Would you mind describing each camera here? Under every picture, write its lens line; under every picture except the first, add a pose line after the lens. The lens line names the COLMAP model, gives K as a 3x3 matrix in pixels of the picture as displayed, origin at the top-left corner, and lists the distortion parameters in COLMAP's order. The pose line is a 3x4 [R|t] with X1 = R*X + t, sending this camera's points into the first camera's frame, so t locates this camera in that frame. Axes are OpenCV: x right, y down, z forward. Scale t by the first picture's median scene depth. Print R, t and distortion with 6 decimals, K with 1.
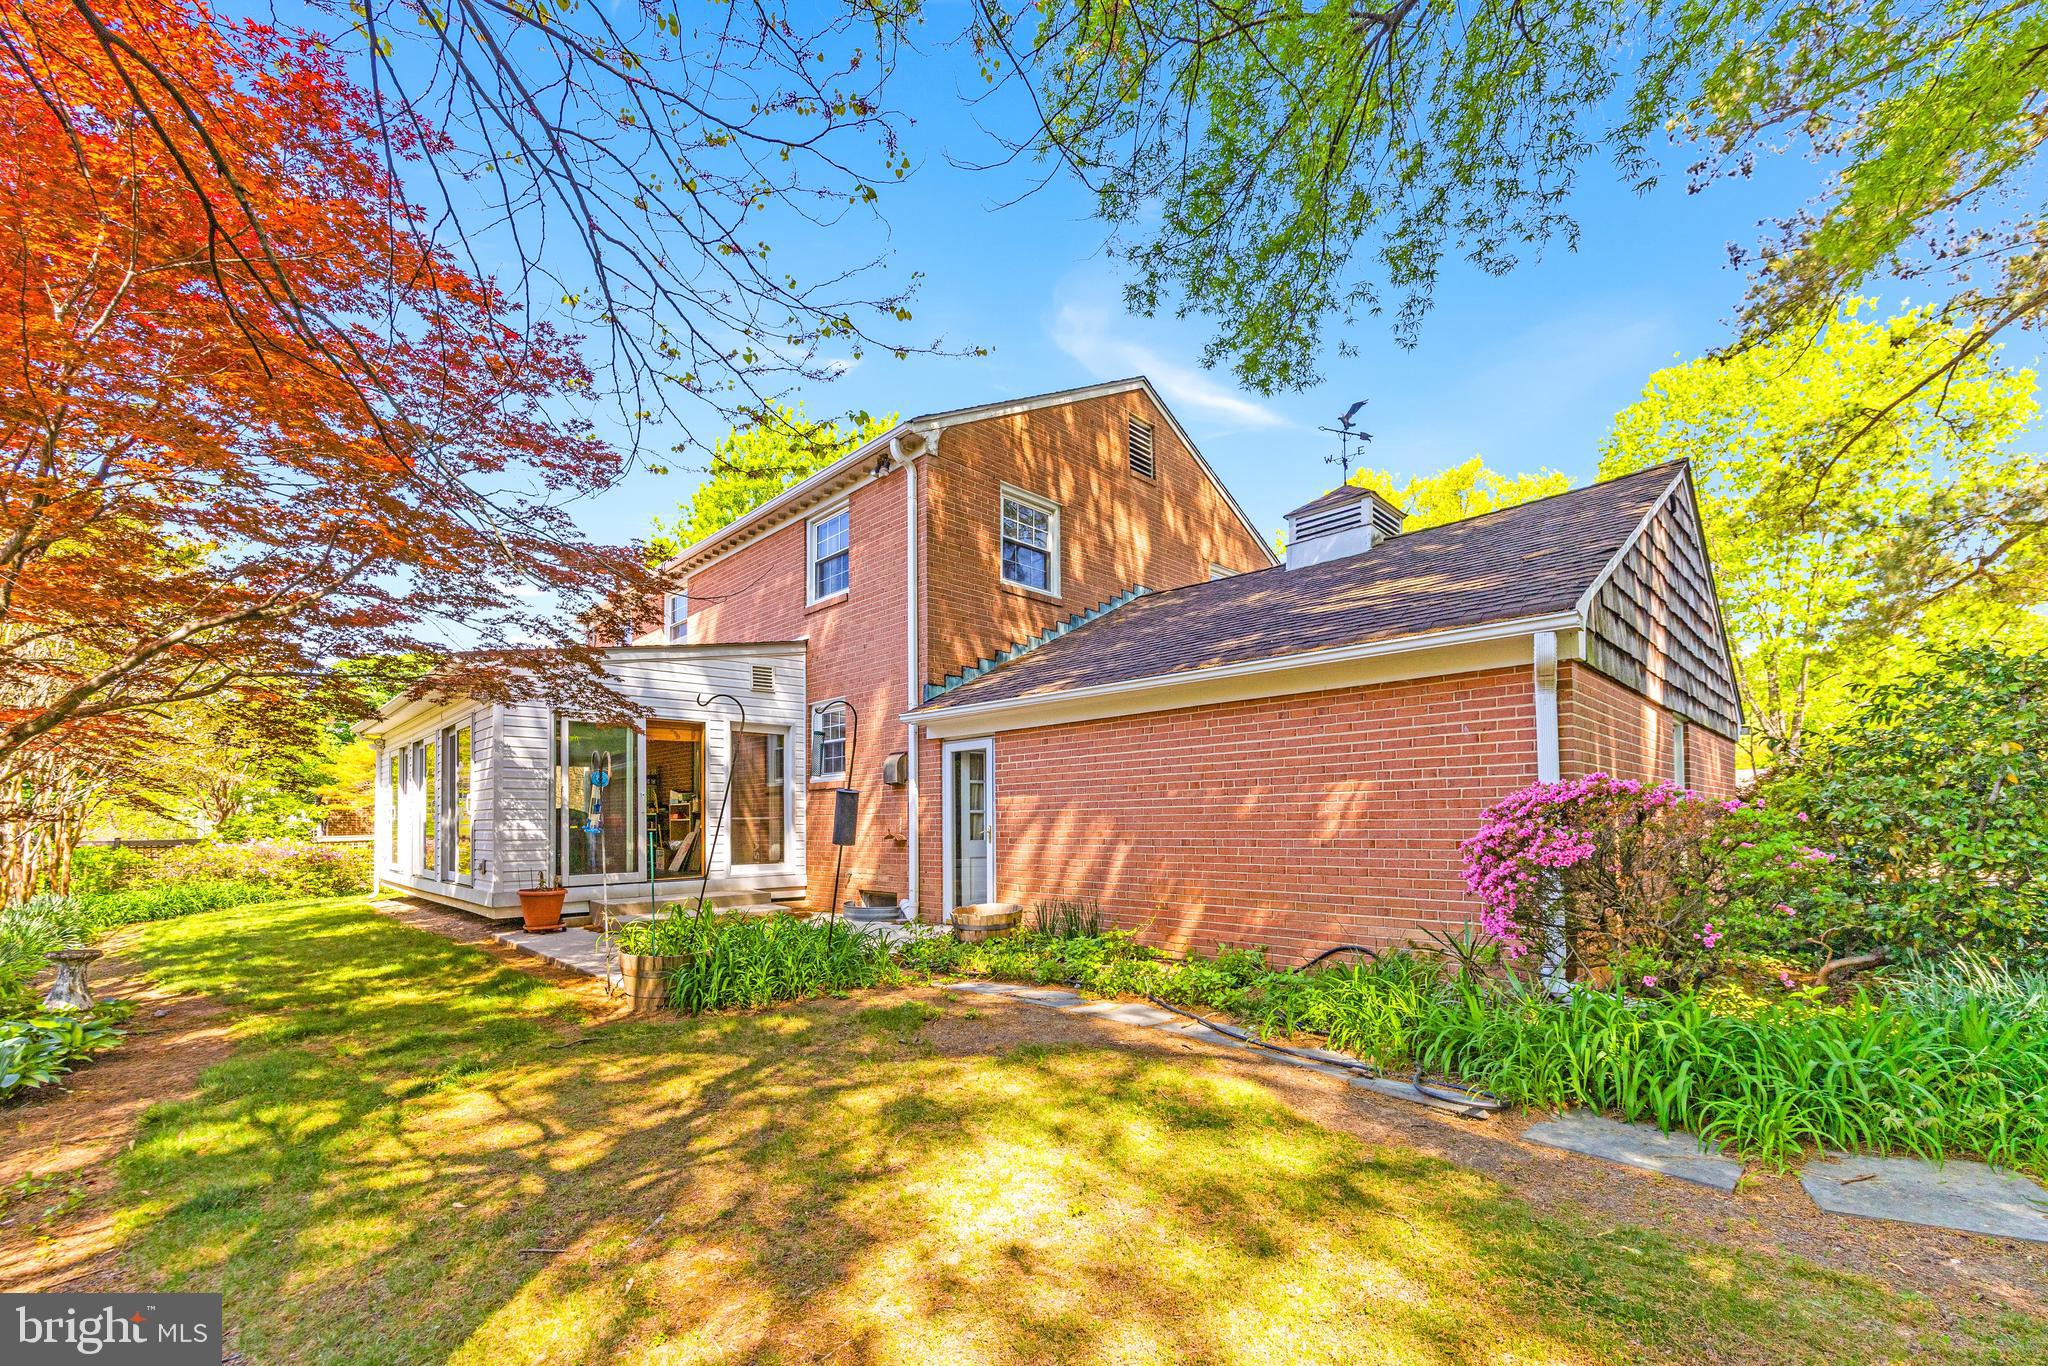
lens RADIAL K [[831.3, 0, 1024.5], [0, 831.3, 808.6], [0, 0, 1]] dist [-0.000318, -0.000042]
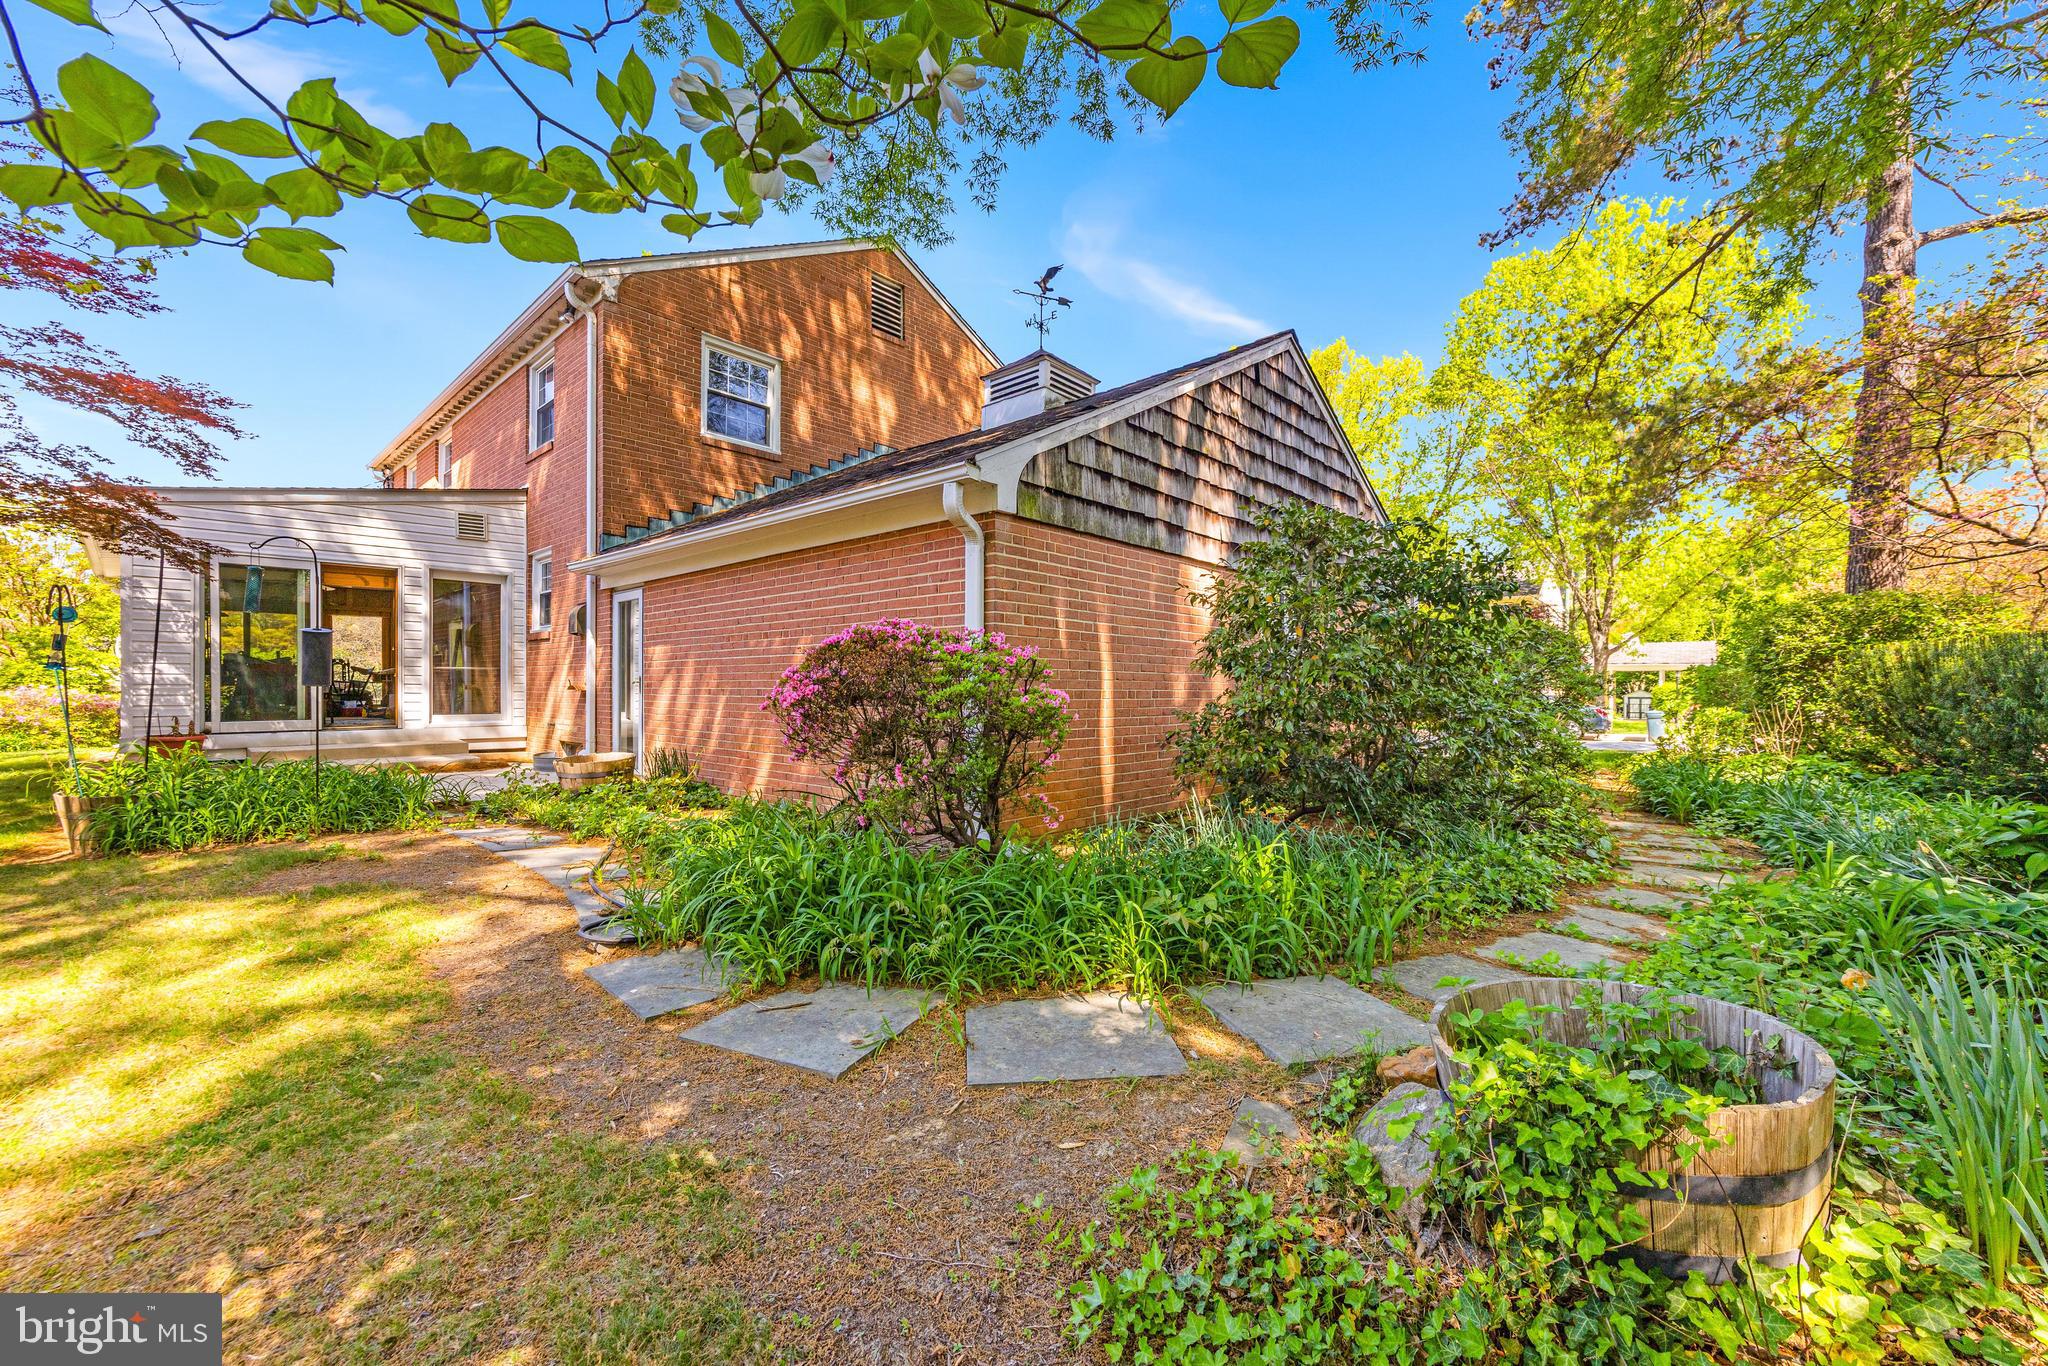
lens RADIAL K [[807.0, 0, 1022.2], [0, 807.0, 694.0], [0, 0, 1]] dist [-0.000693, -0.000132]
pose [[0.998162, 0.013051, 0.059173, 0.310013], [-0.014596, 0.999562, 0.025752, 0.008801], [-0.058811, -0.026569, 0.997916, 0.001811]]
